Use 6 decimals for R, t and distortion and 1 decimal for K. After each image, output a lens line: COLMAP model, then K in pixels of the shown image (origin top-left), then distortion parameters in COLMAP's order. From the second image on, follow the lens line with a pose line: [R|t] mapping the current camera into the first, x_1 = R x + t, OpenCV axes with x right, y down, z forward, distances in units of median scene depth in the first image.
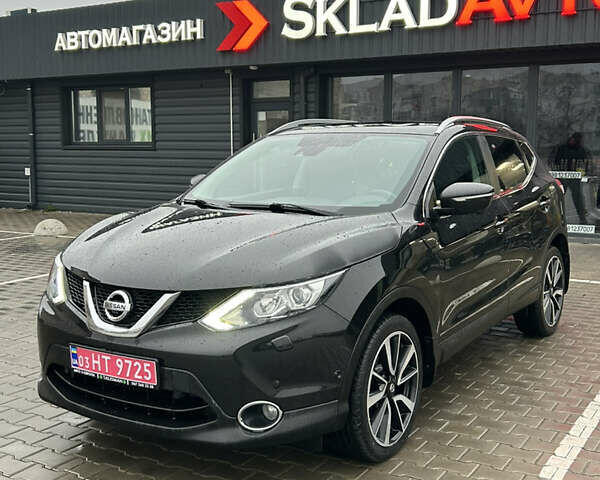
lens RADIAL K [[772.5, 0, 300.0], [0, 772.5, 240.0], [0, 0, 1]] dist [0.060964, -0.101218]
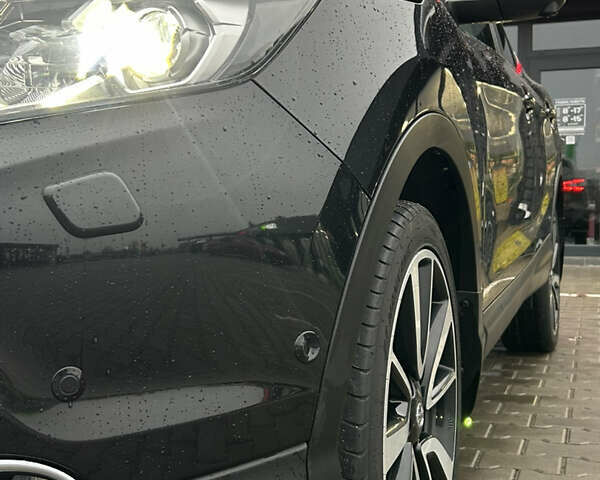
lens RADIAL K [[900.1, 0, 300.0], [0, 900.1, 240.0], [0, 0, 1]] dist [0.018585, -0.023139]
pose [[0.973630, -0.008233, 0.227983, -0.018513], [0.028017, 0.996099, -0.083680, 0.126164], [-0.226404, 0.087861, 0.970063, 0.538695]]
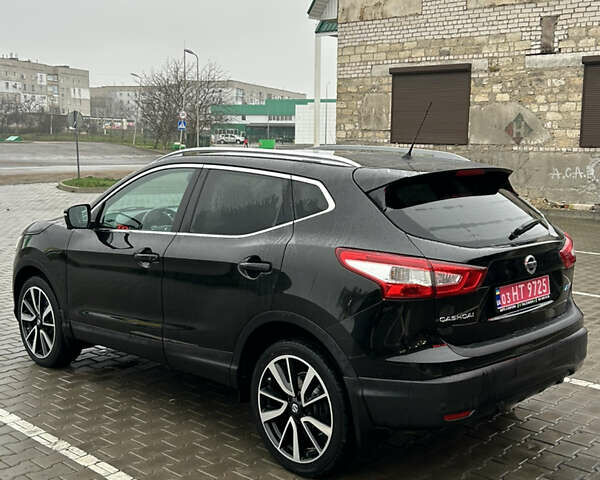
lens RADIAL K [[772.5, 0, 300.0], [0, 772.5, 240.0], [0, 0, 1]] dist [0.060964, -0.101218]
pose [[-0.210581, 0.126120, -0.969407, 1.324207], [-0.125383, 0.979968, 0.154731, -0.249230], [0.969502, 0.154130, -0.190549, 1.556077]]
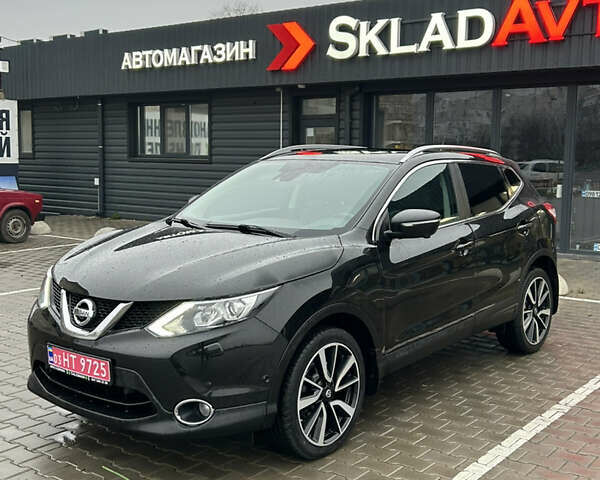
lens RADIAL K [[772.5, 0, 300.0], [0, 772.5, 240.0], [0, 0, 1]] dist [0.060964, -0.101218]
pose [[0.993781, 0.022623, -0.109033, 0.168448], [-0.023838, 0.999667, -0.009852, -0.015680], [0.108774, 0.012390, 0.993989, -0.098673]]
